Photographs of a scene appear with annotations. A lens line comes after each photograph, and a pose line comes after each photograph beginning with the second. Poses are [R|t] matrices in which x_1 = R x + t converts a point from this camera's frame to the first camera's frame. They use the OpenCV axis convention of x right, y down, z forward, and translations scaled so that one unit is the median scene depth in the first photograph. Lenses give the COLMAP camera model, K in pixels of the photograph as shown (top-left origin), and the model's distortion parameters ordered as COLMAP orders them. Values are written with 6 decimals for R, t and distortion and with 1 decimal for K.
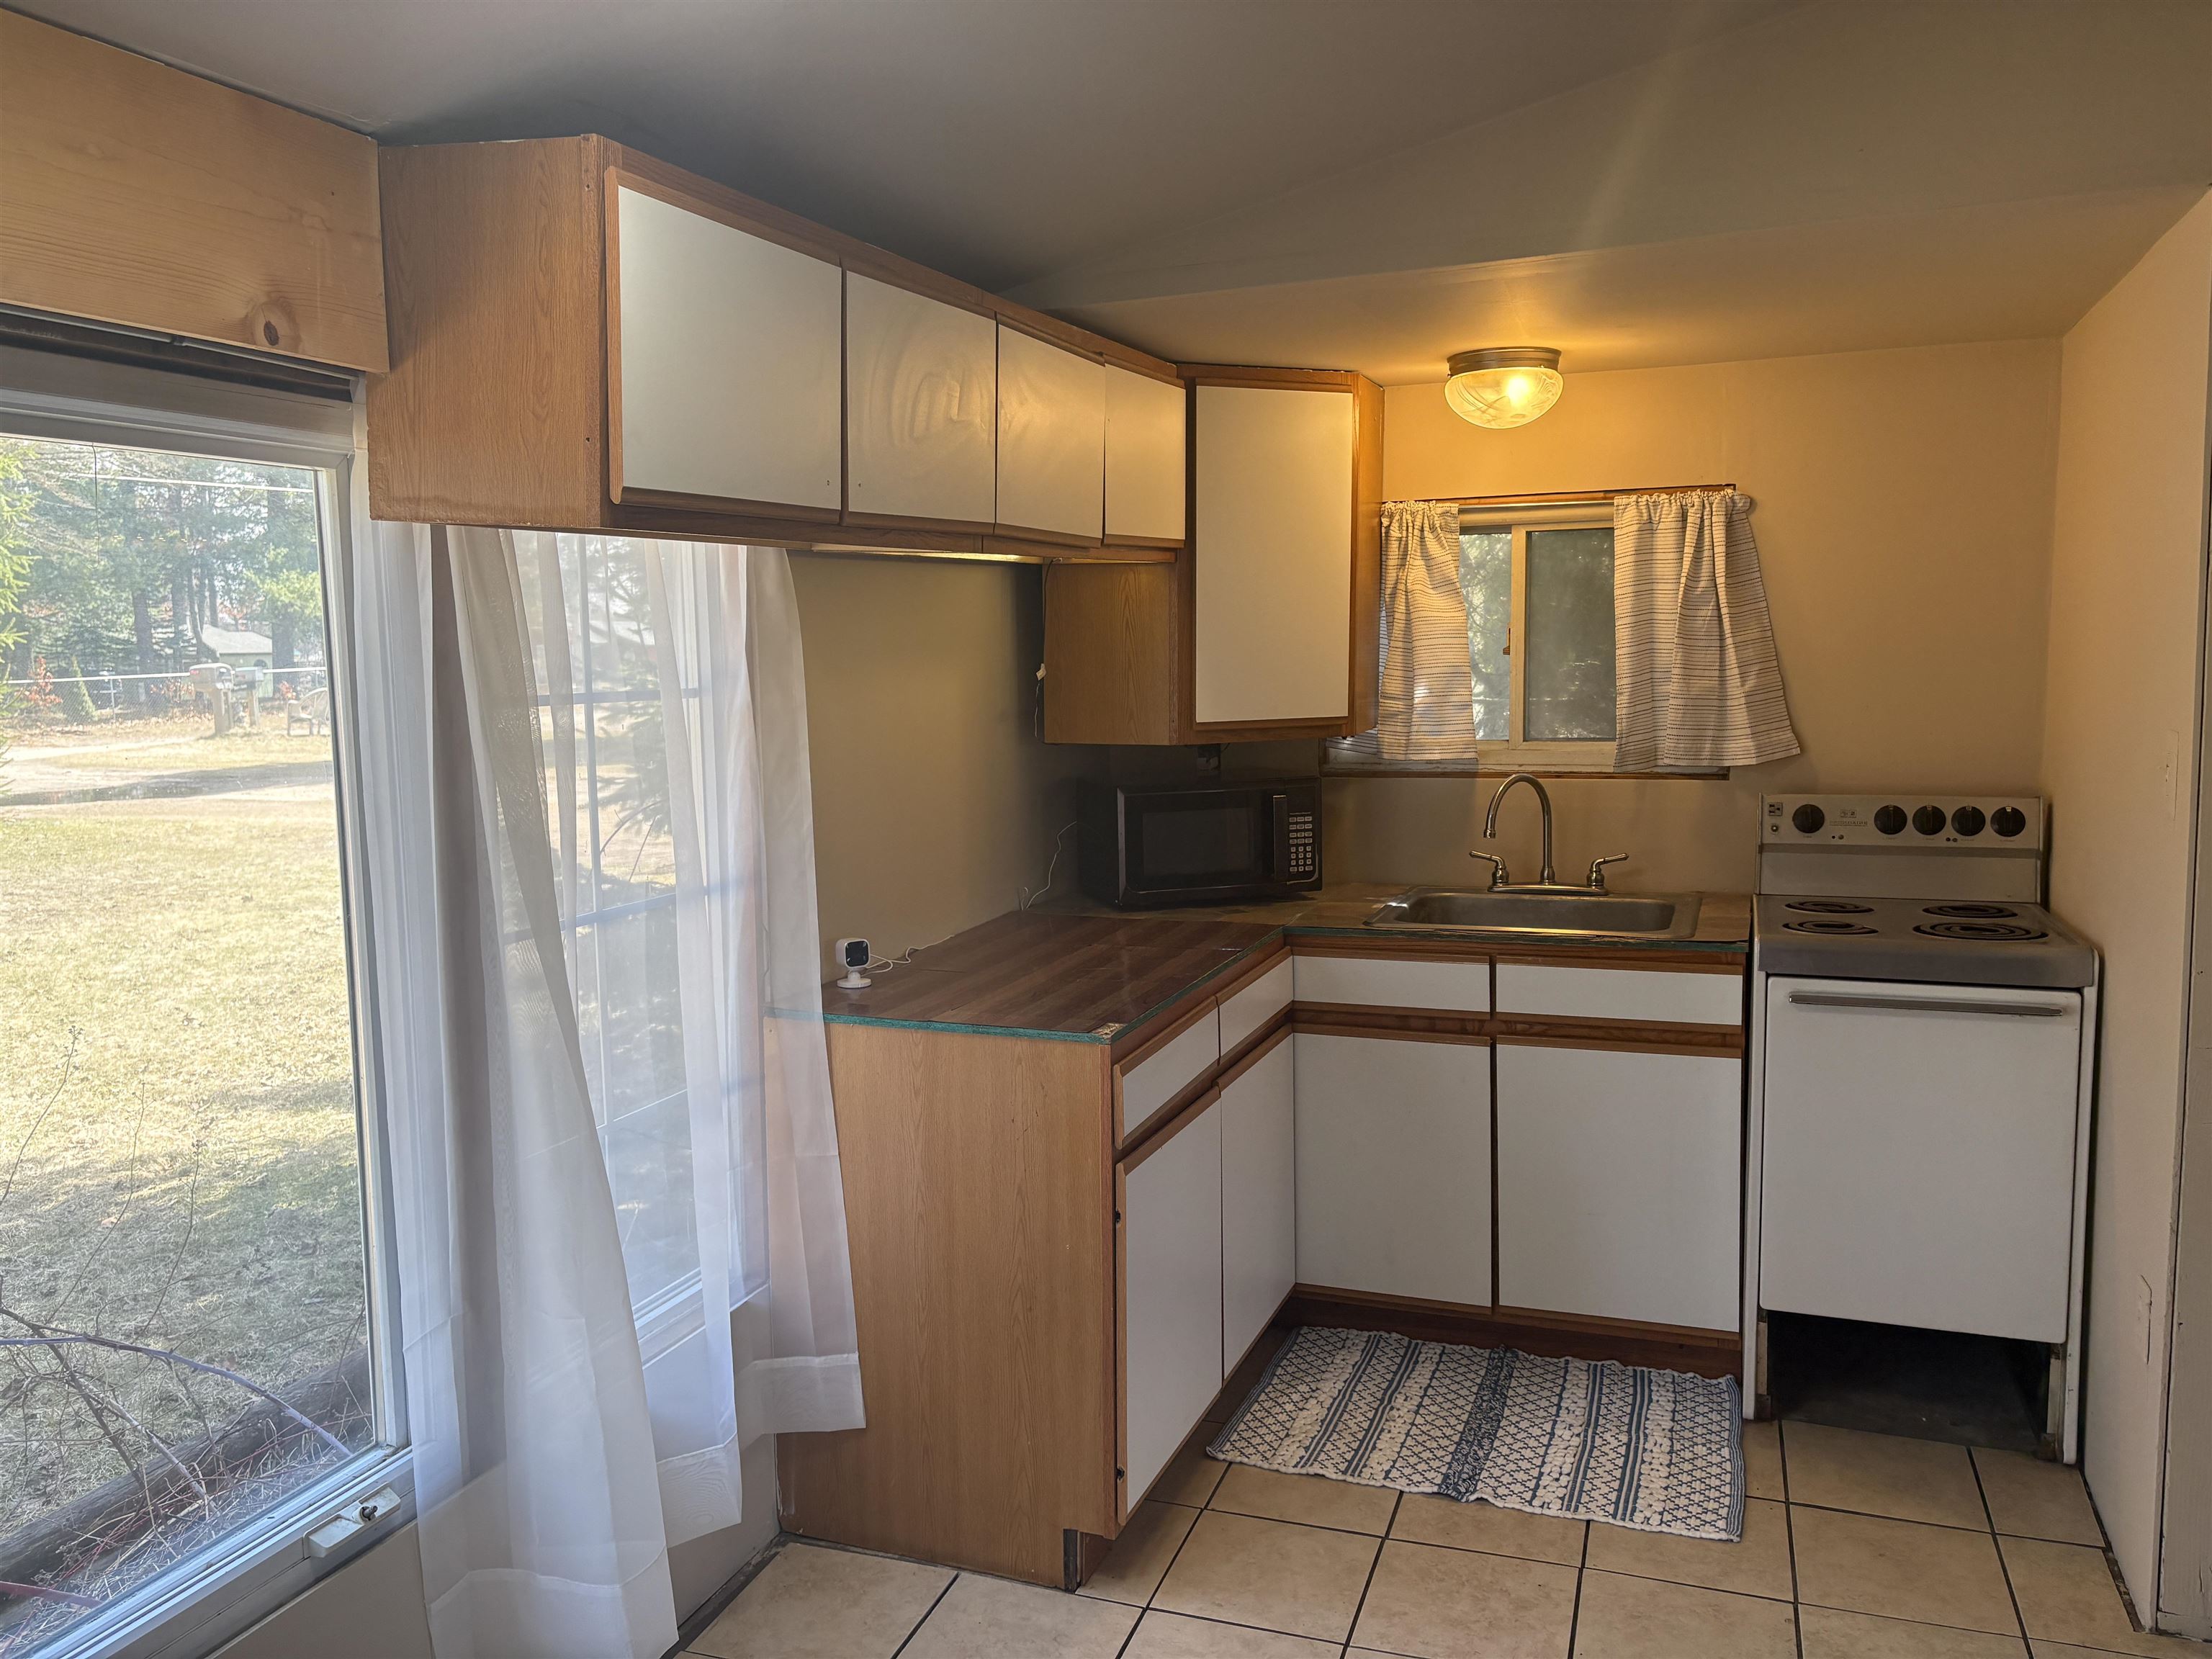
lens RADIAL K [[1665.6, 0, 1108.0], [0, 1665.6, 839.1], [0, 0, 1]] dist [0.049995, -0.052505]
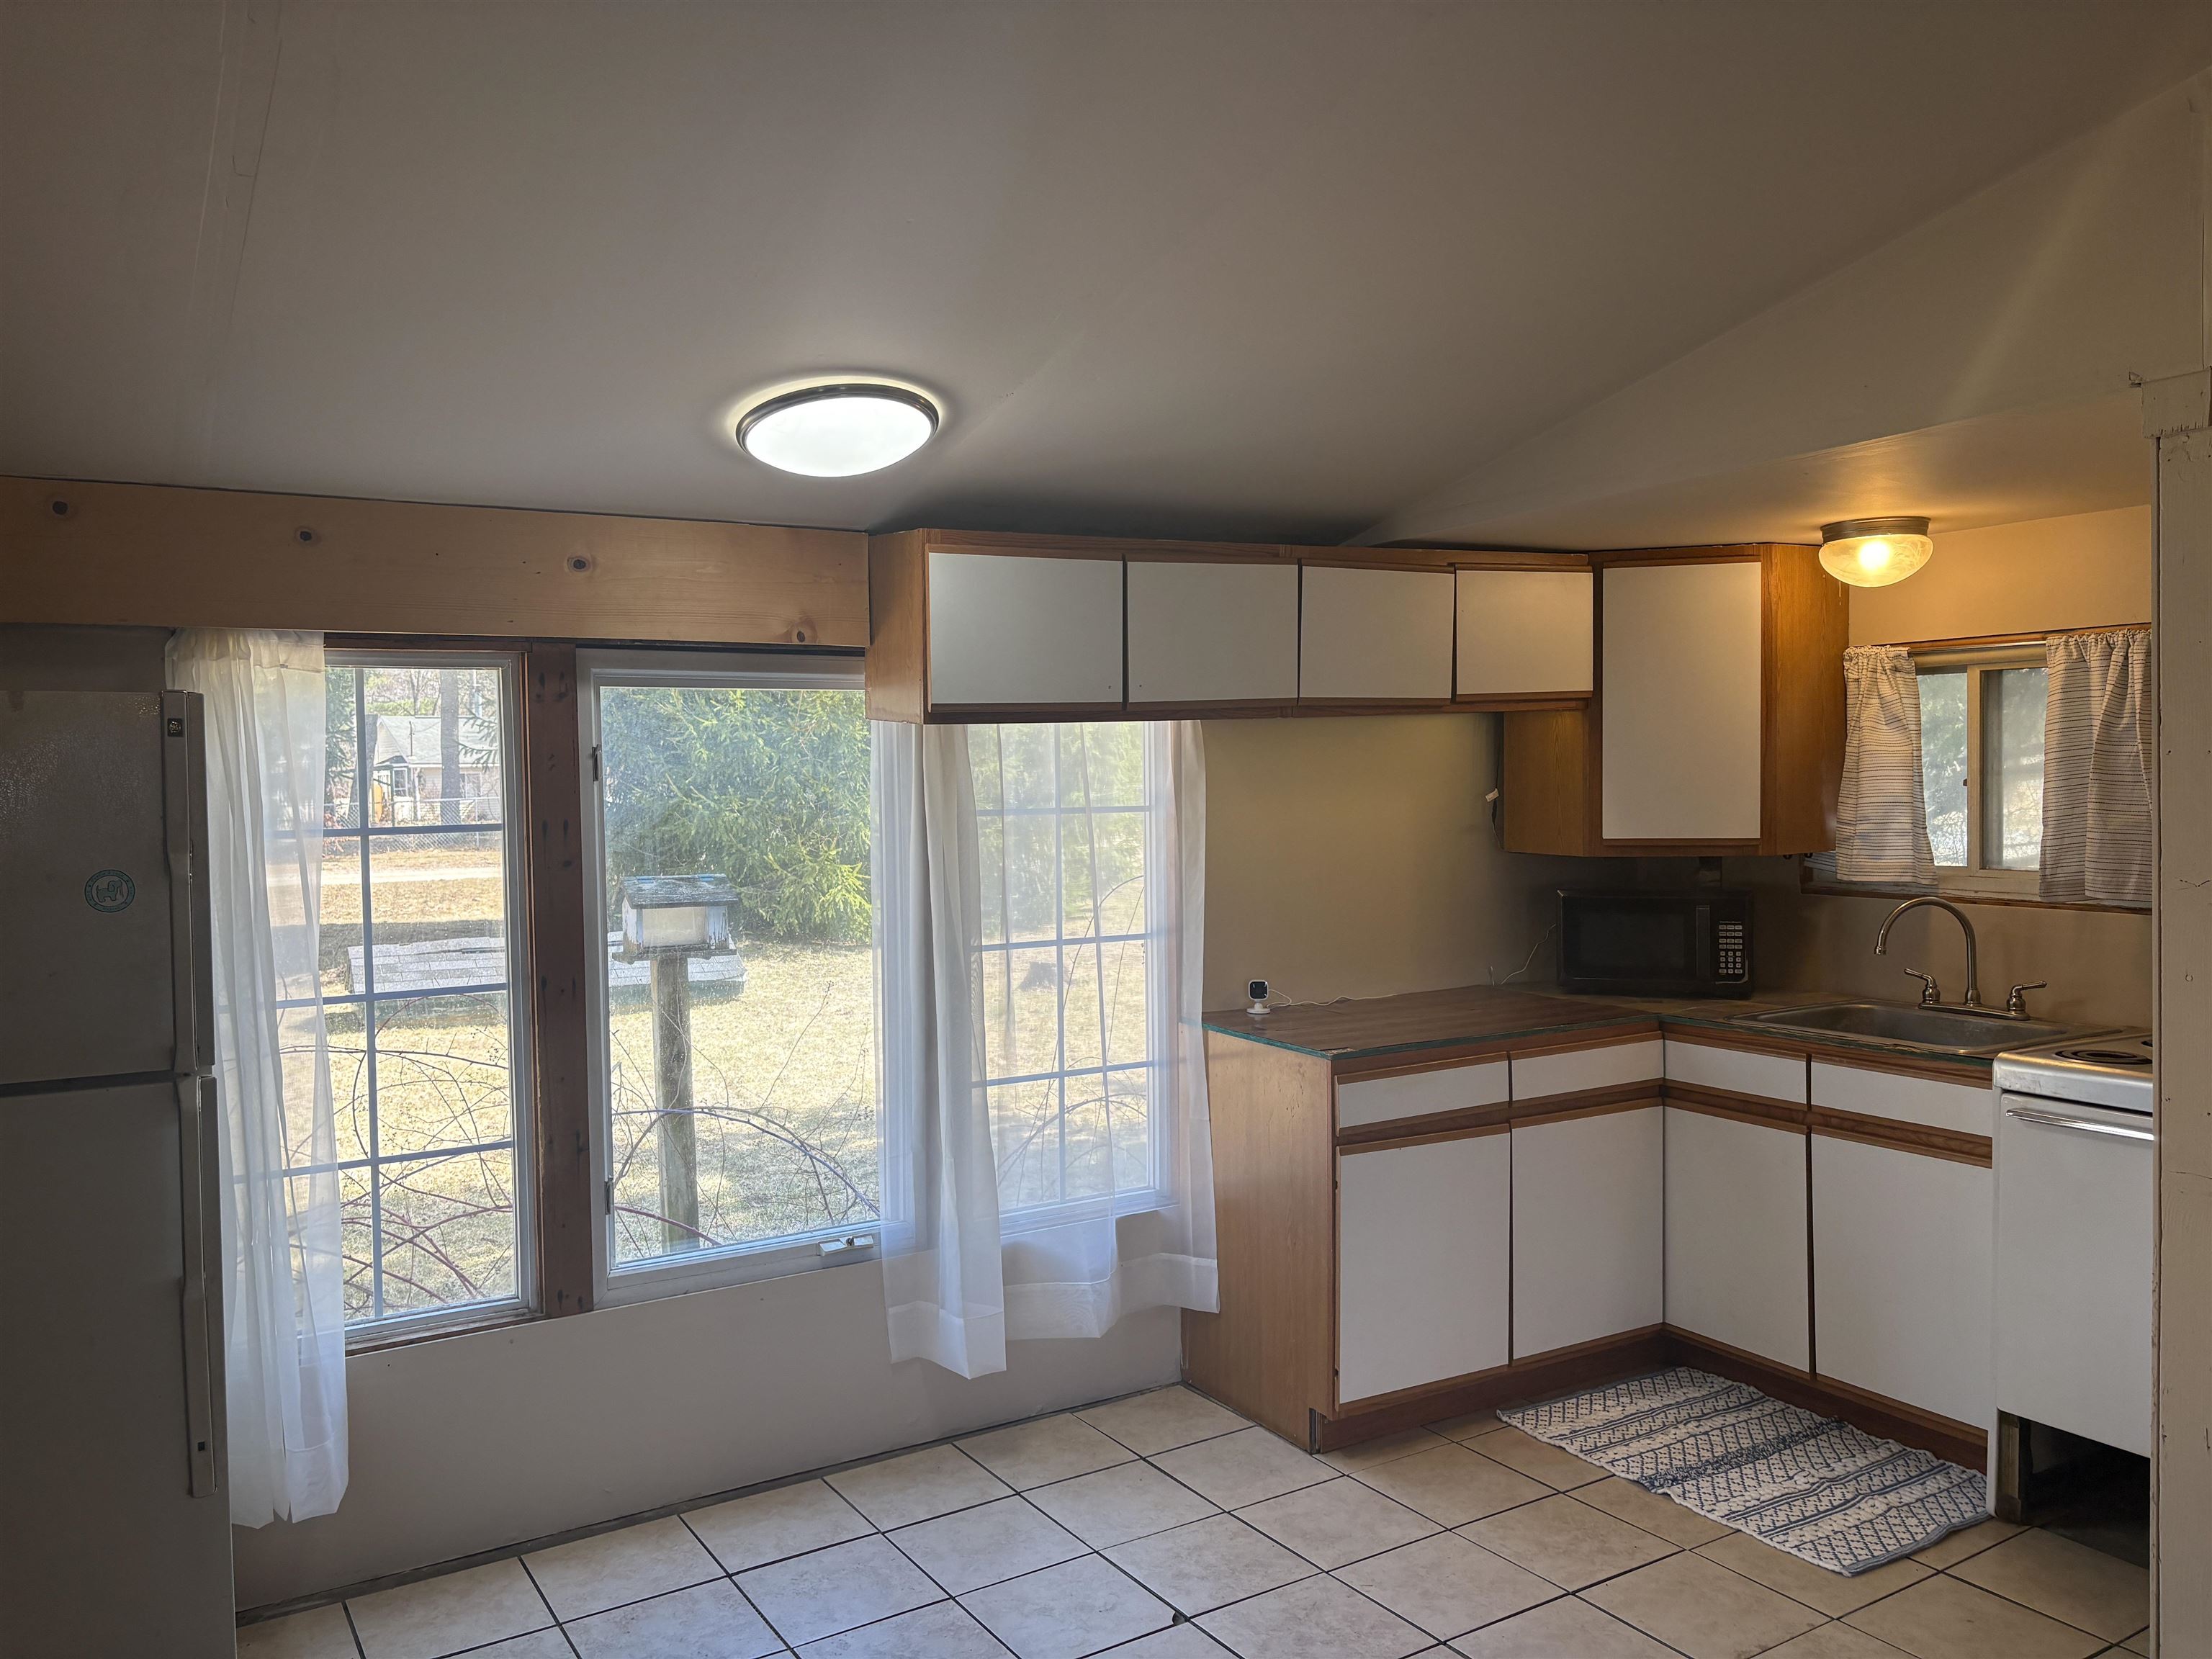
lens RADIAL K [[1665.6, 0, 1116.4], [0, 1665.6, 833.9], [0, 0, 1]] dist [0.049995, -0.052505]
pose [[0.783899, 0.030134, -0.620156, 0.561481], [-0.070902, 0.996632, -0.041196, 0.001708], [0.616826, 0.076264, 0.783396, -0.187526]]
